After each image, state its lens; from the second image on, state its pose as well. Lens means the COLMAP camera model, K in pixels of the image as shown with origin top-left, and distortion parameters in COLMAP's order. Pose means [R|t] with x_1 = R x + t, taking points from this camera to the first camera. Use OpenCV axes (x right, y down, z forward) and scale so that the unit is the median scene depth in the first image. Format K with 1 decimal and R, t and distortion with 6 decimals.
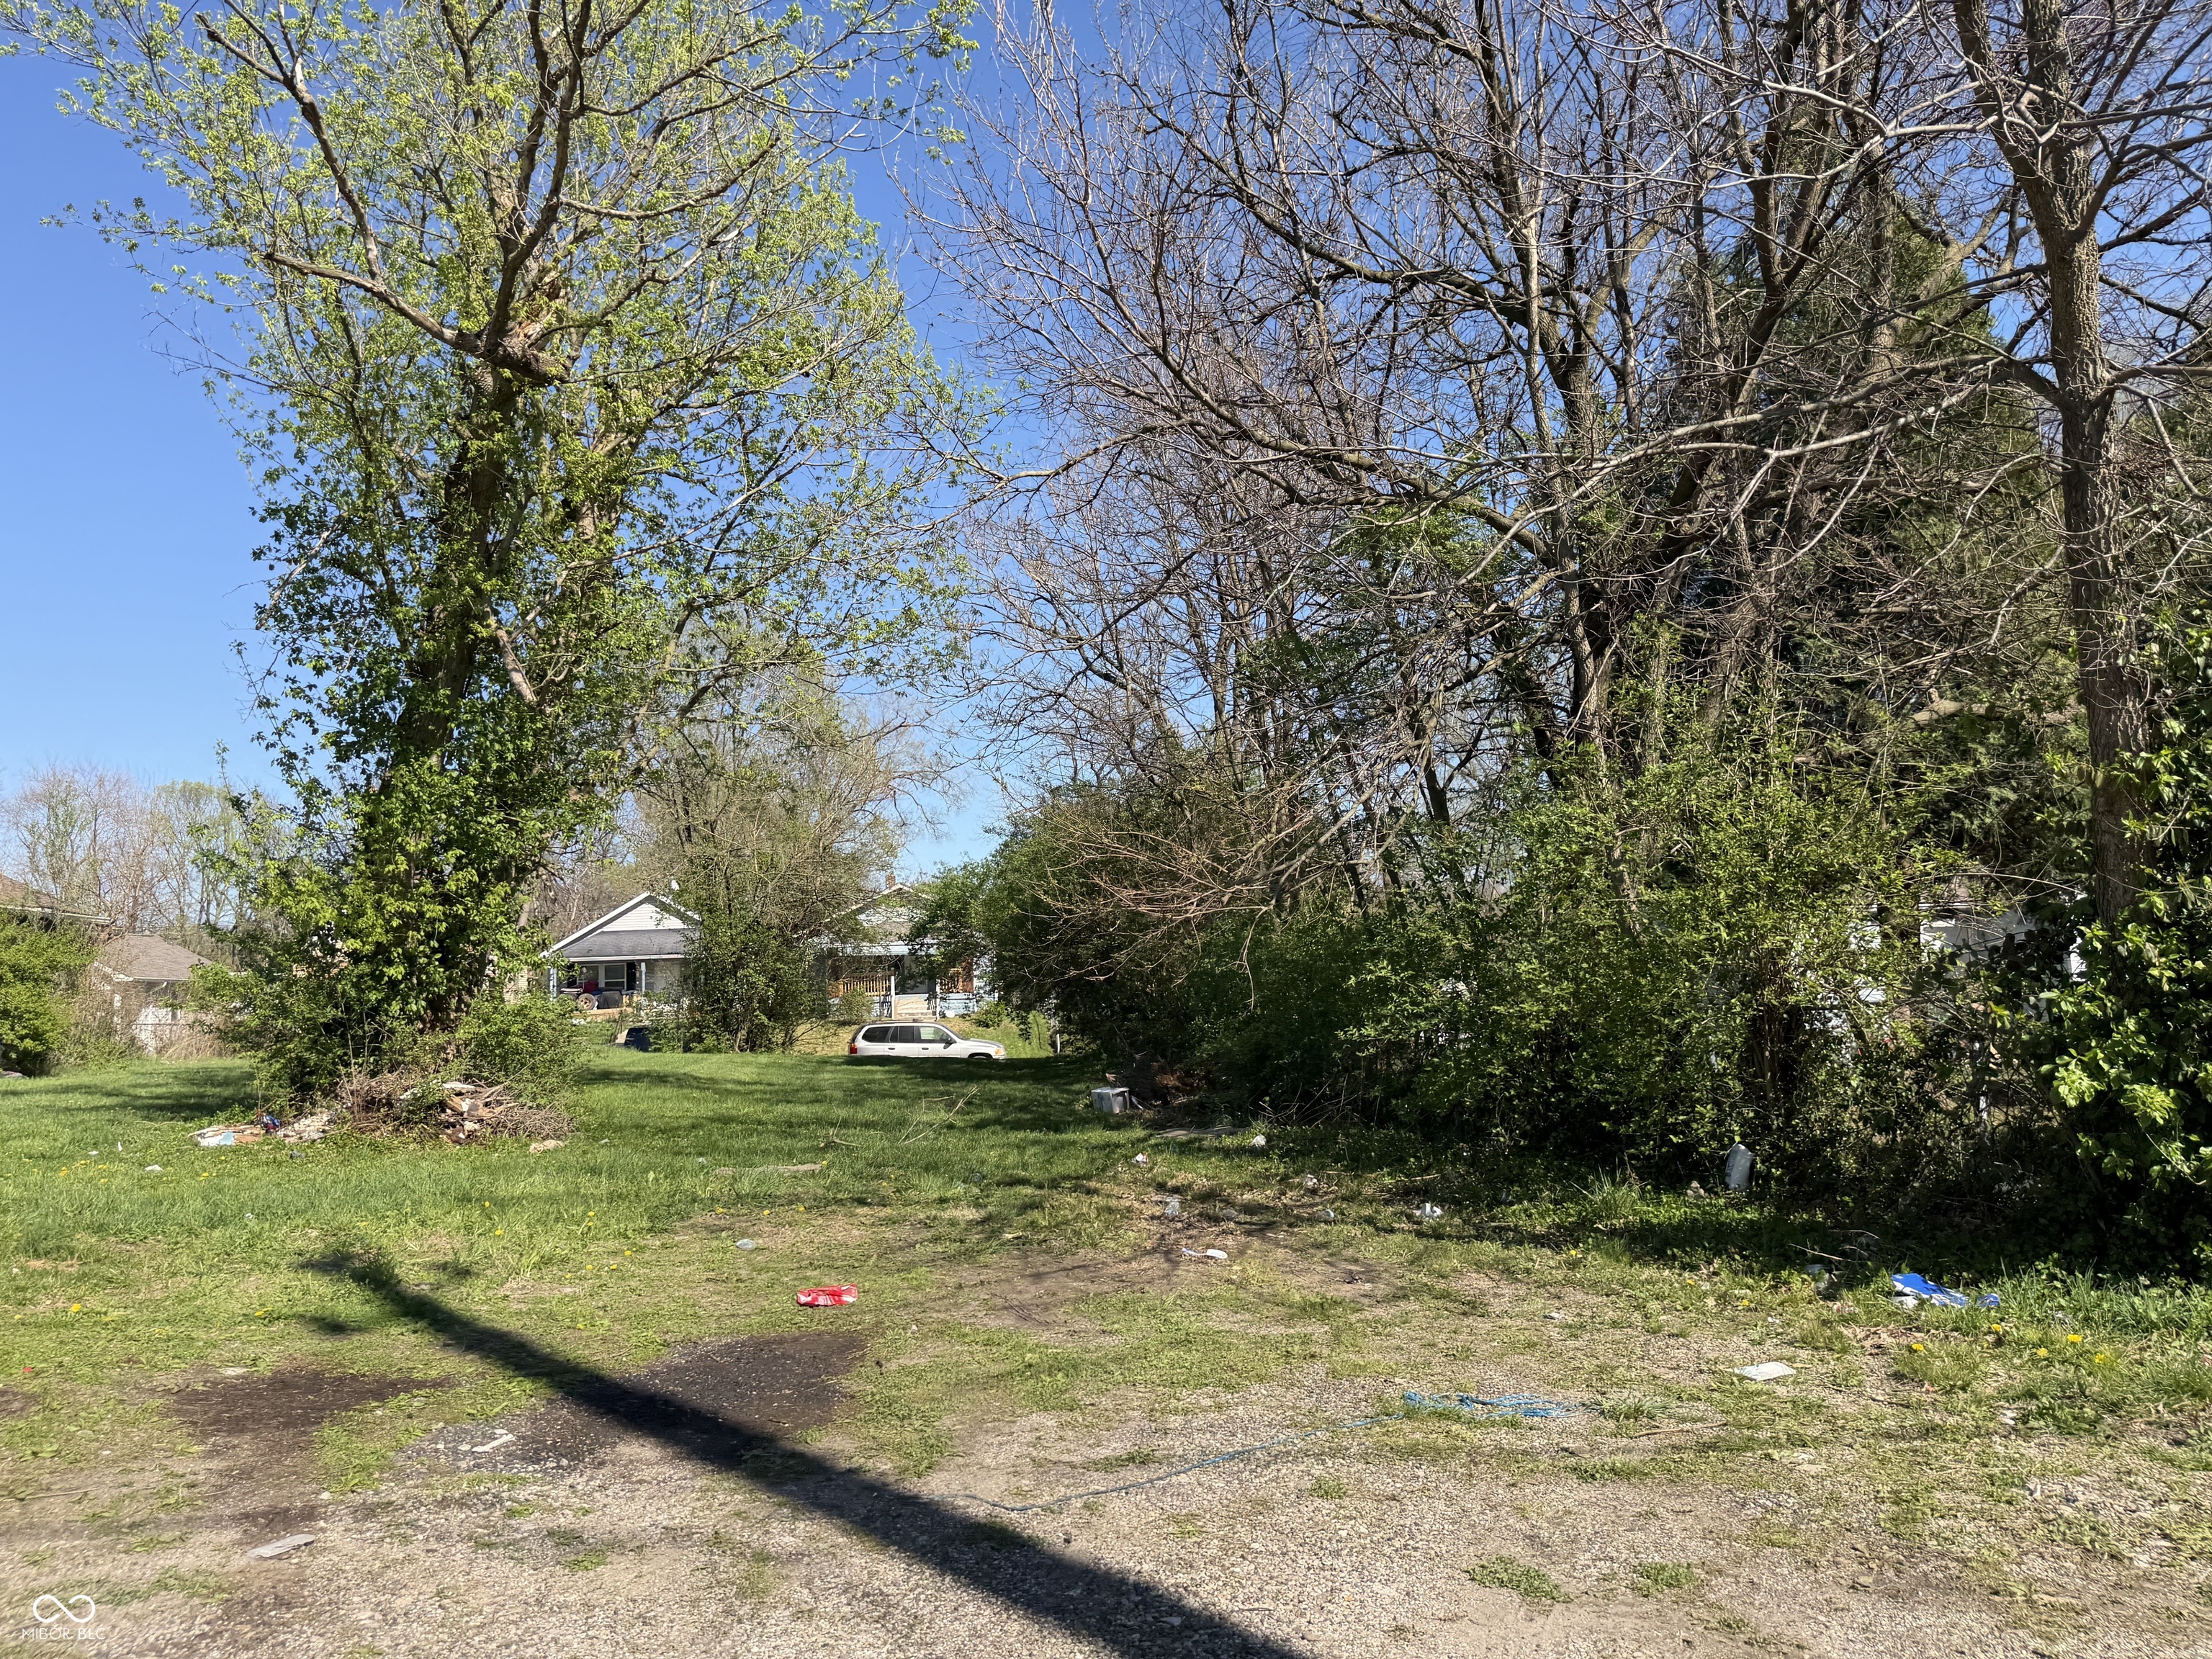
lens RADIAL K [[1557.1, 0, 1116.2], [0, 1557.1, 833.5], [0, 0, 1]] dist [0.024666, -0.044050]
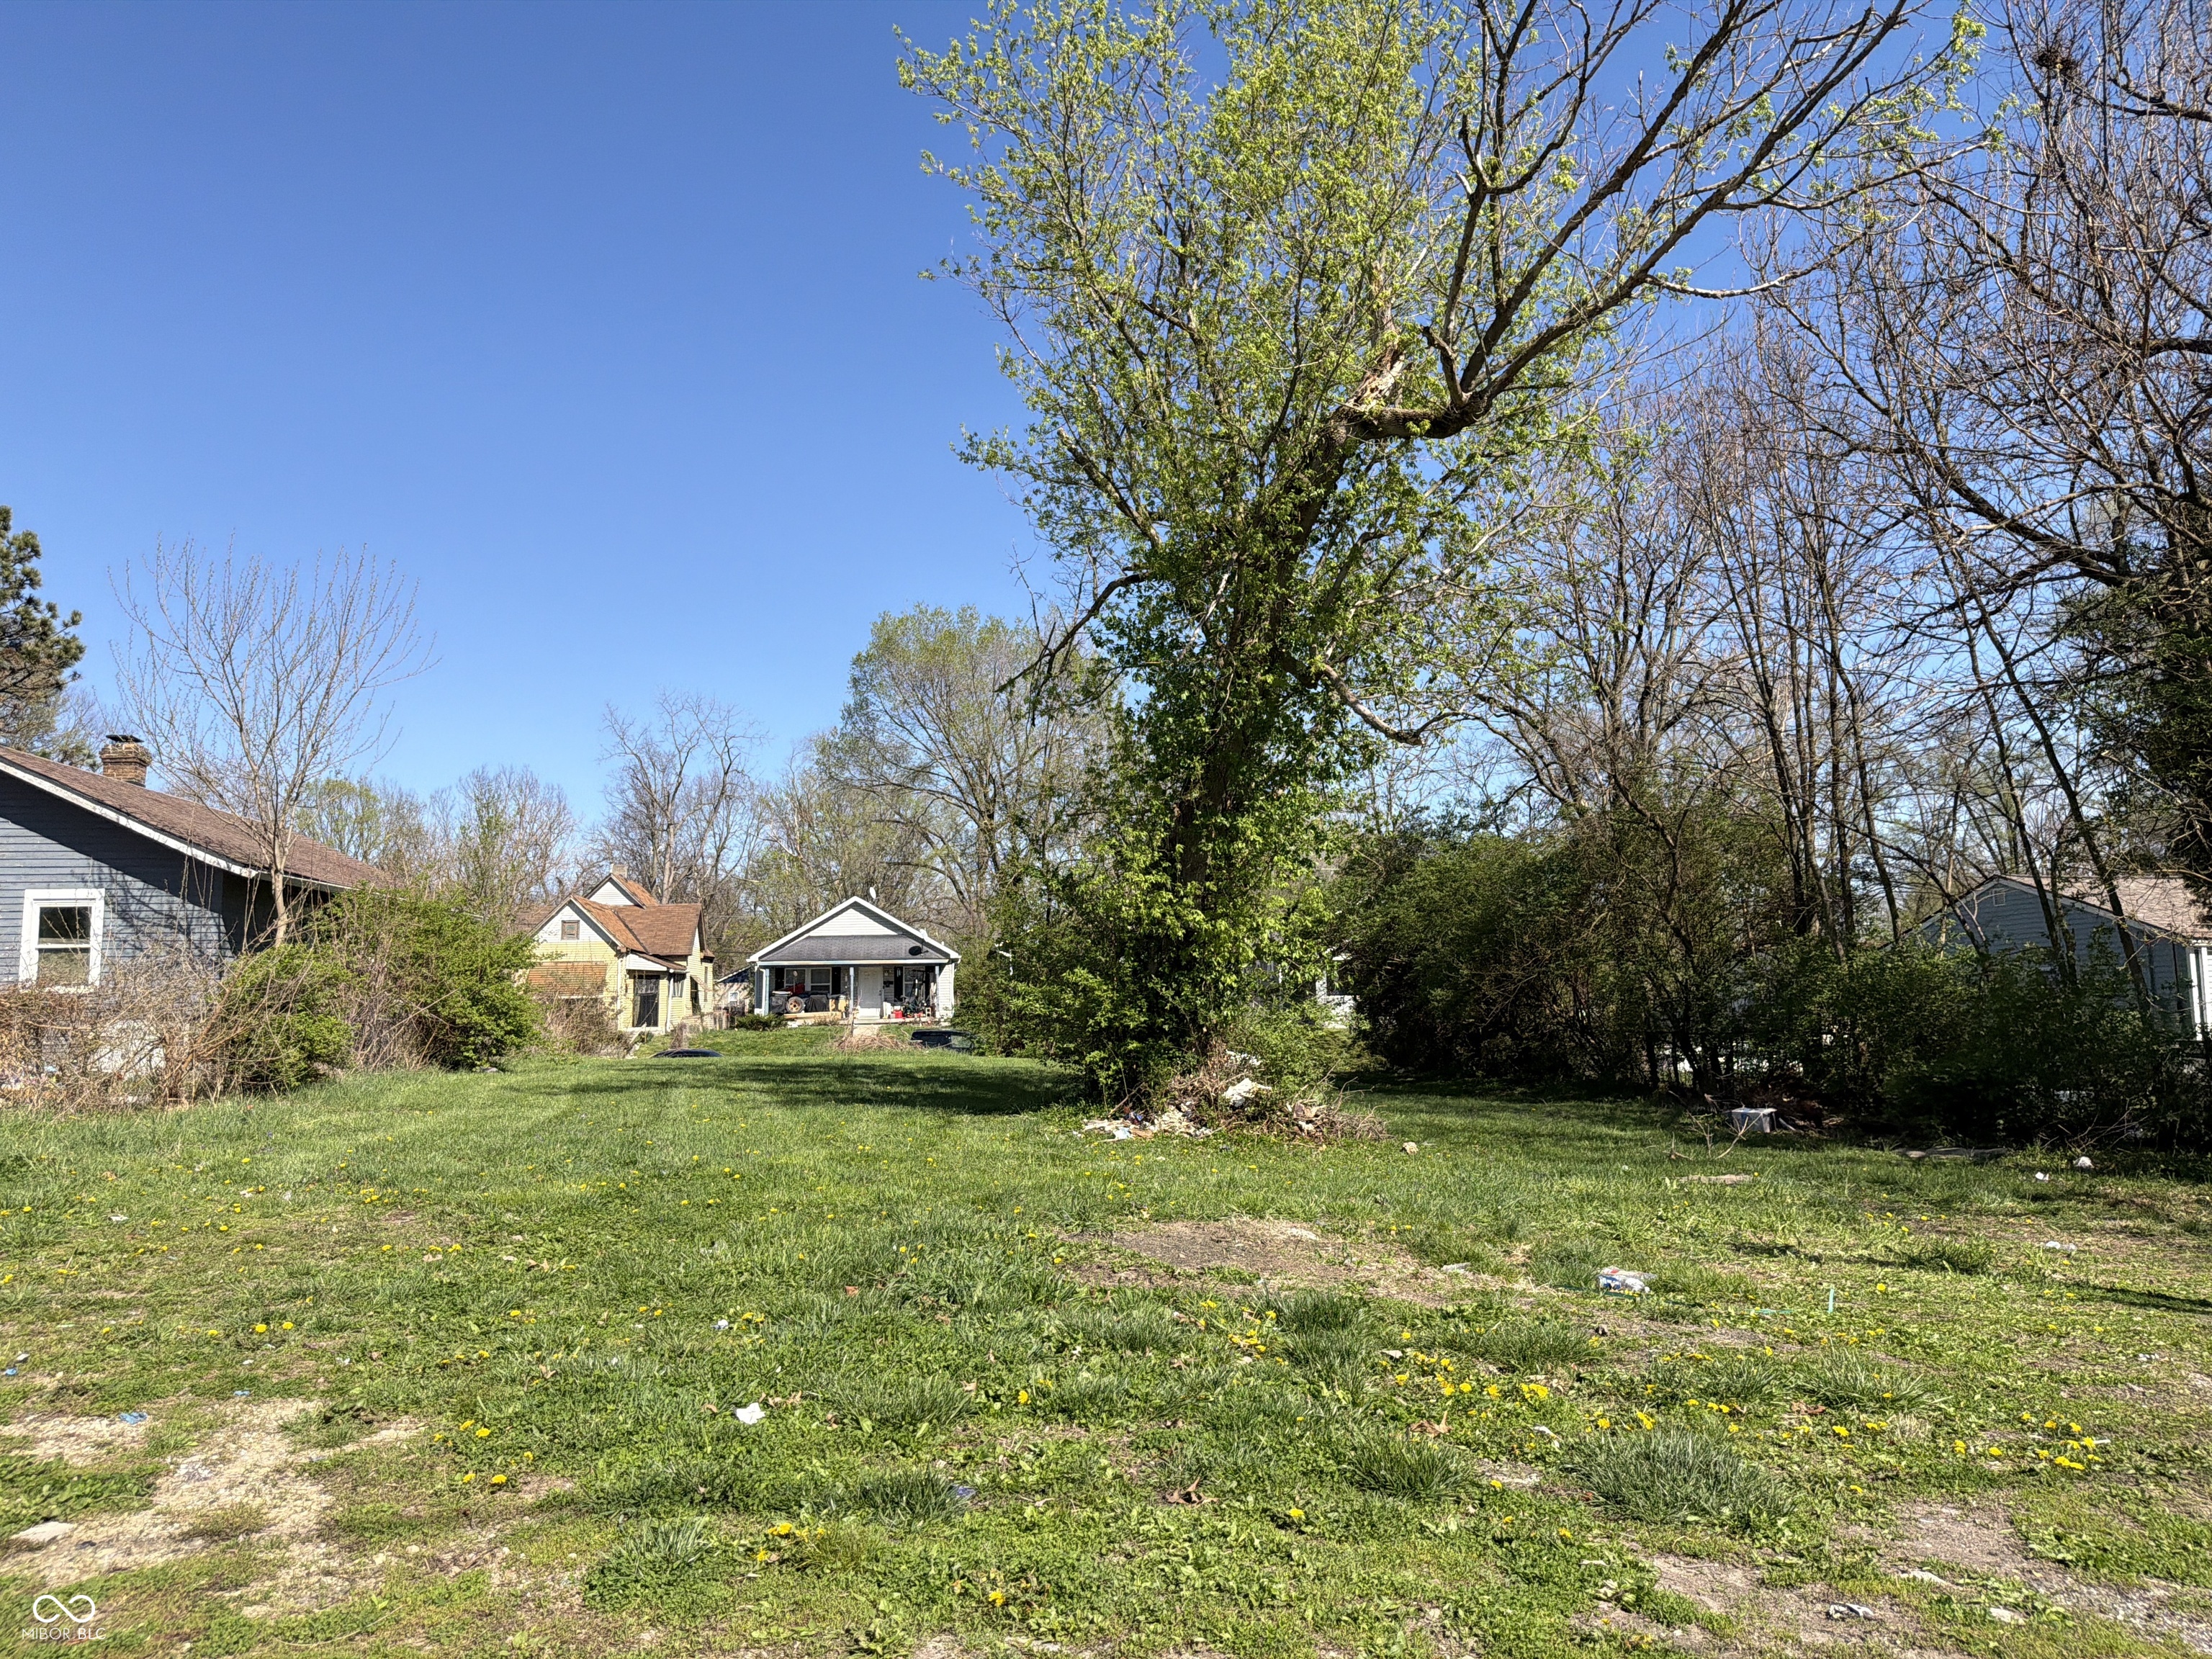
lens RADIAL K [[1557.1, 0, 1063.5], [0, 1557.1, 831.7], [0, 0, 1]] dist [0.024666, -0.044050]
pose [[0.999658, 0.017583, -0.019335, -0.570846], [-0.017740, 0.999811, -0.007999, -0.002876], [0.019190, 0.008339, 0.999781, -0.072932]]
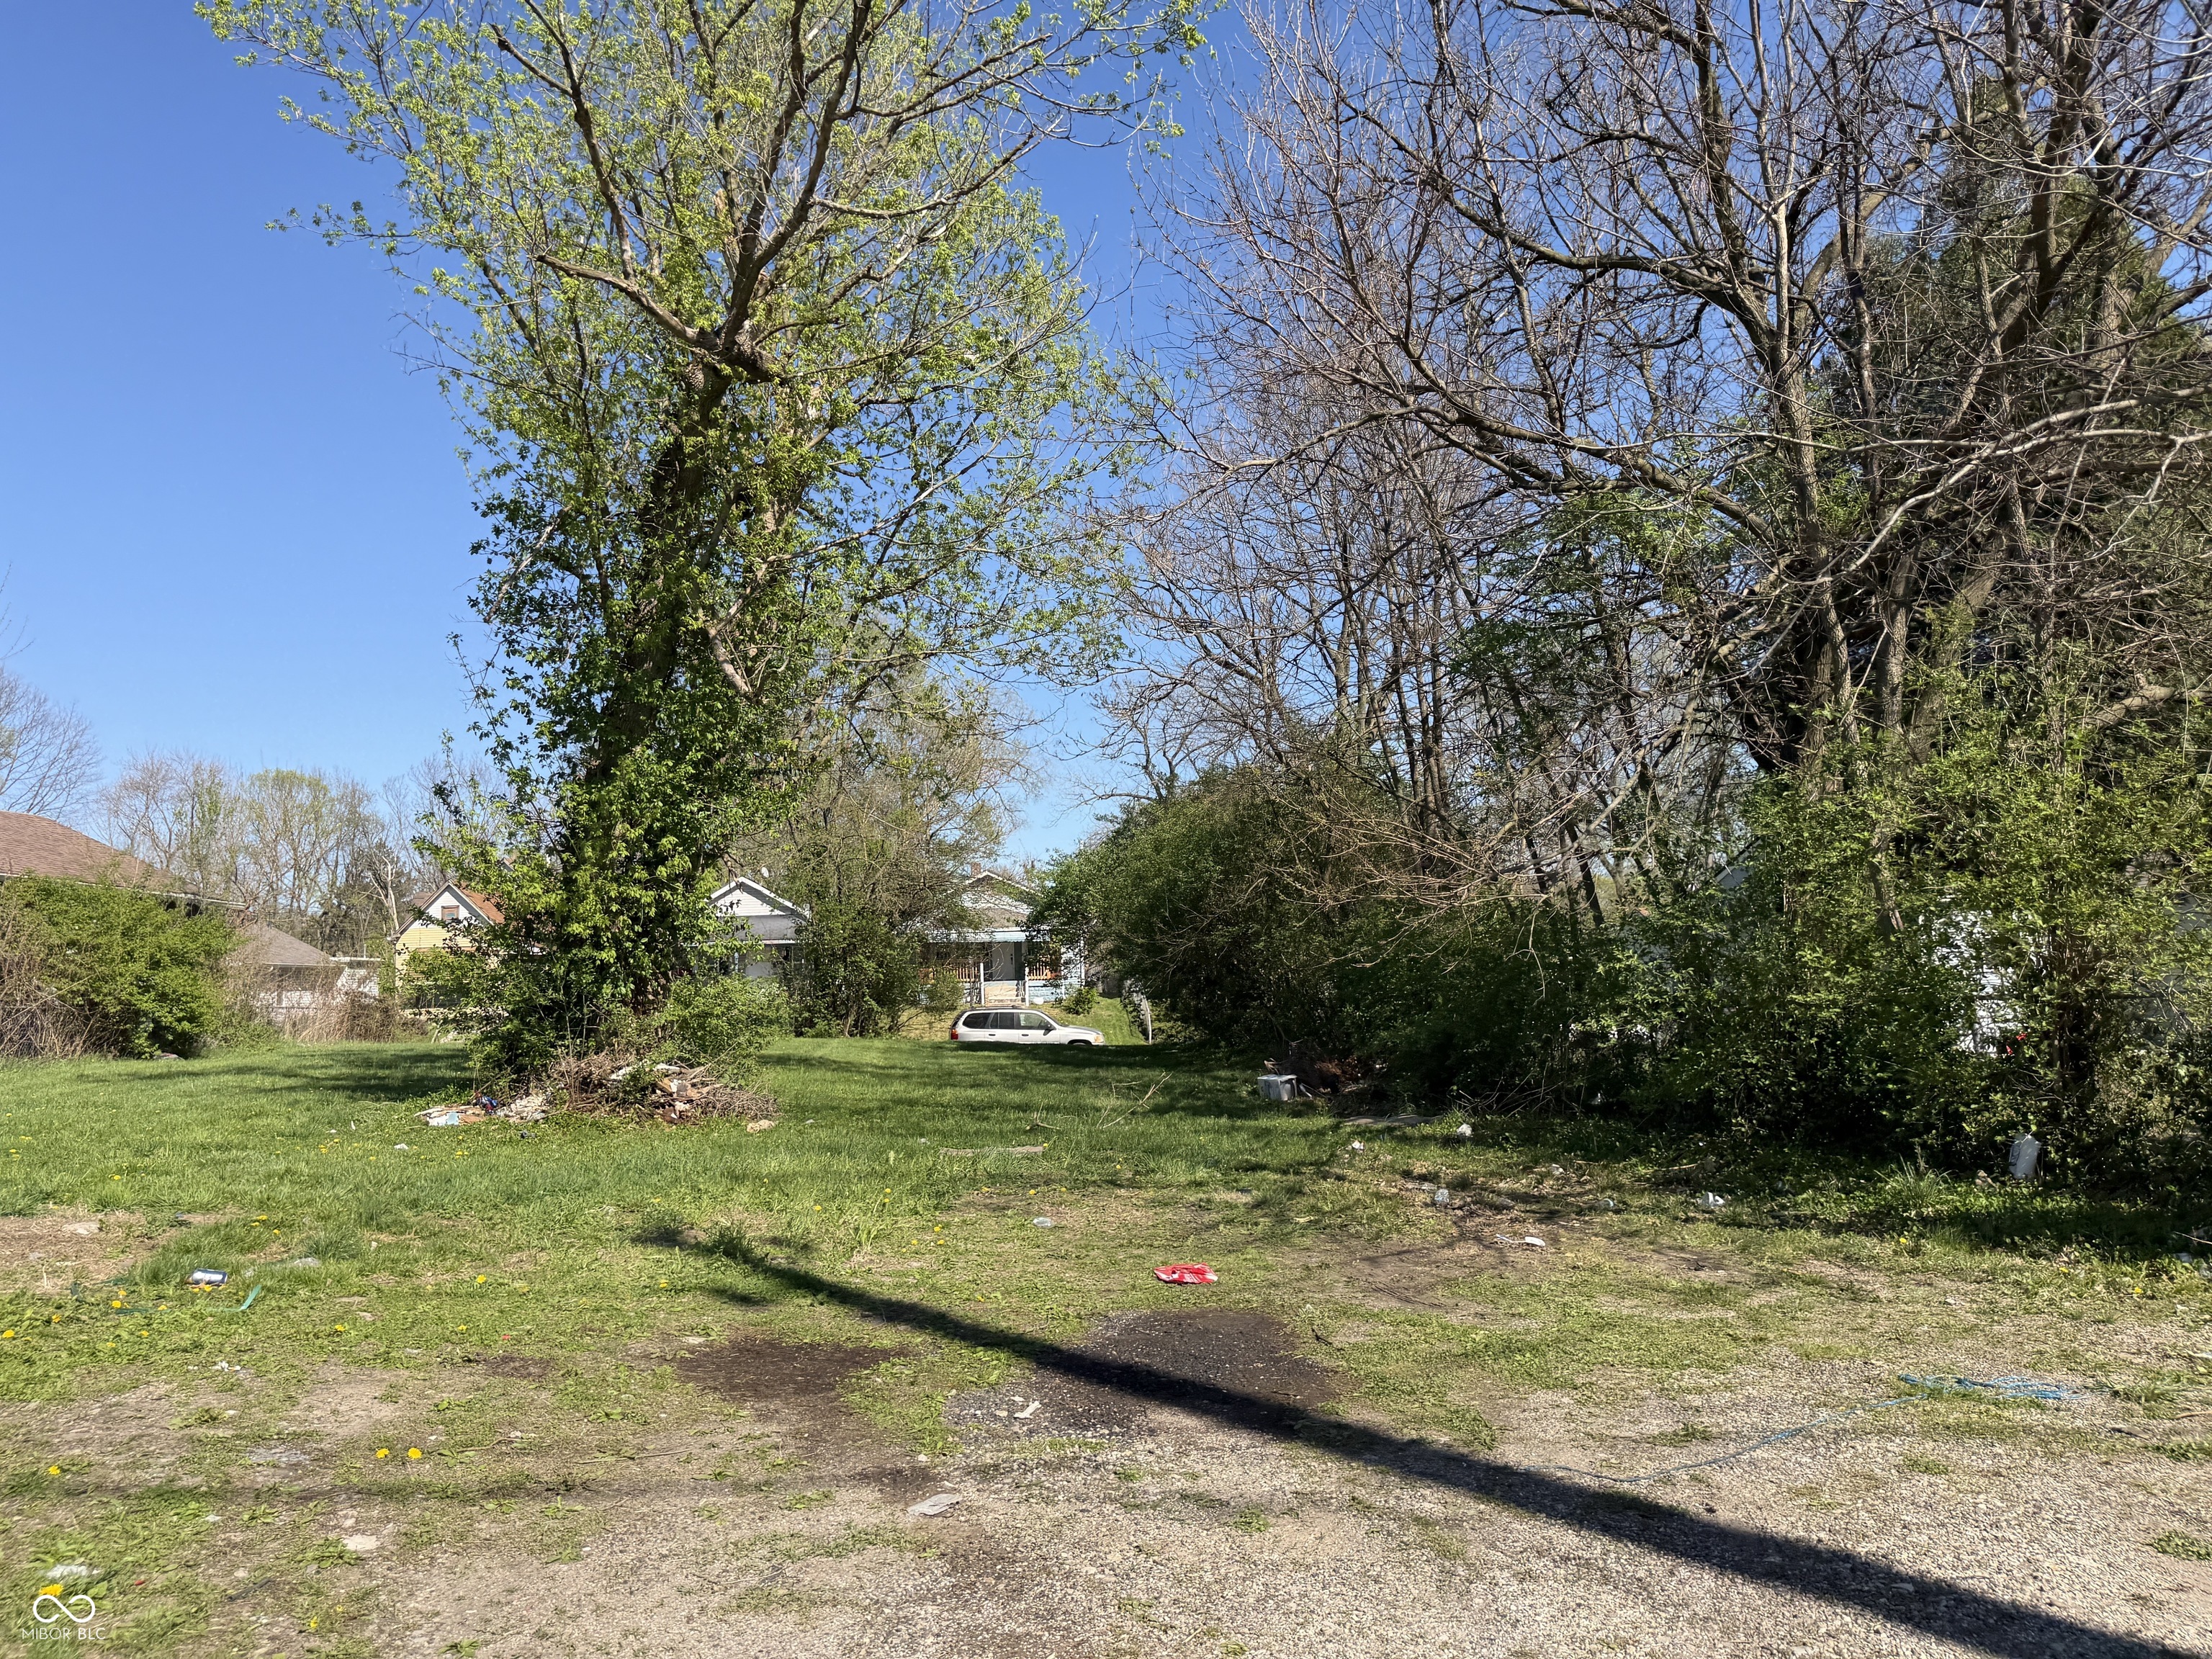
lens RADIAL K [[1557.1, 0, 1100.6], [0, 1557.1, 819.9], [0, 0, 1]] dist [0.024666, -0.044050]
pose [[0.999213, 0.000238, -0.039656, -0.100197], [-0.000283, 0.999999, -0.001134, 0.000460], [0.039656, 0.001144, 0.999213, -0.009552]]
